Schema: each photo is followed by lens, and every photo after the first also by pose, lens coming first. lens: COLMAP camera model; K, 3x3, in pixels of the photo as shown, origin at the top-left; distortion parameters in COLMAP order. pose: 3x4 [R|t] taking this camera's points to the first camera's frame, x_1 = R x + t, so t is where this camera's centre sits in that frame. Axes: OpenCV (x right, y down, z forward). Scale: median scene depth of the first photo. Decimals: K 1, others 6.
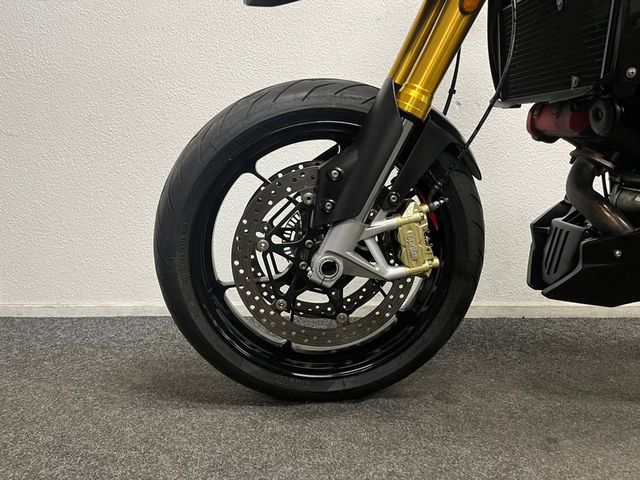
lens RADIAL K [[492.1, 0, 320.3], [0, 492.1, 244.8], [0, 0, 1]] dist [0.029728, -0.045337]
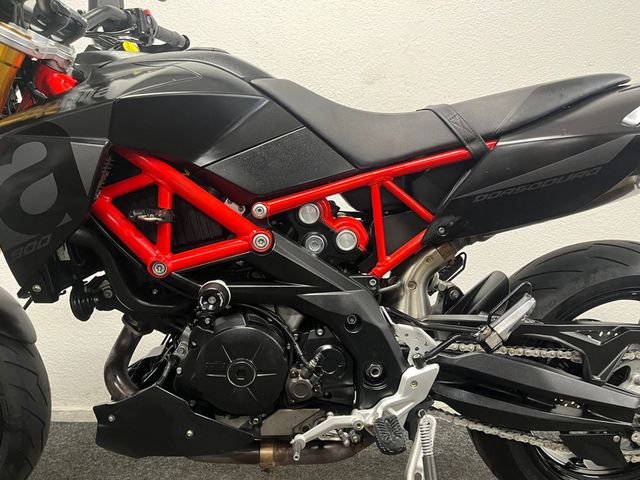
lens RADIAL K [[492.1, 0, 325.3], [0, 492.1, 238.5], [0, 0, 1]] dist [0.029728, -0.045337]
pose [[0.999972, -0.007084, -0.002235, 1.023219], [0.006888, 0.996921, -0.078108, -0.284556], [0.002781, 0.078090, 0.996942, -0.154148]]
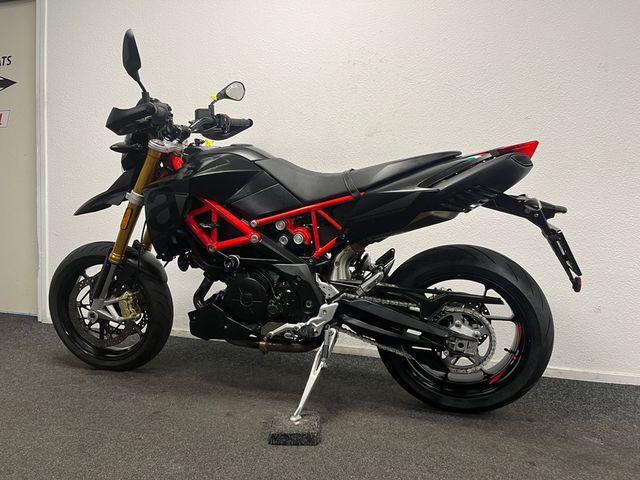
lens RADIAL K [[492.1, 0, 318.6], [0, 492.1, 234.5], [0, 0, 1]] dist [0.029728, -0.045337]
pose [[0.951989, 0.028021, -0.304848, 1.786876], [-0.049476, 0.996794, -0.062883, -0.253590], [0.302109, 0.074946, 0.950323, -1.082945]]
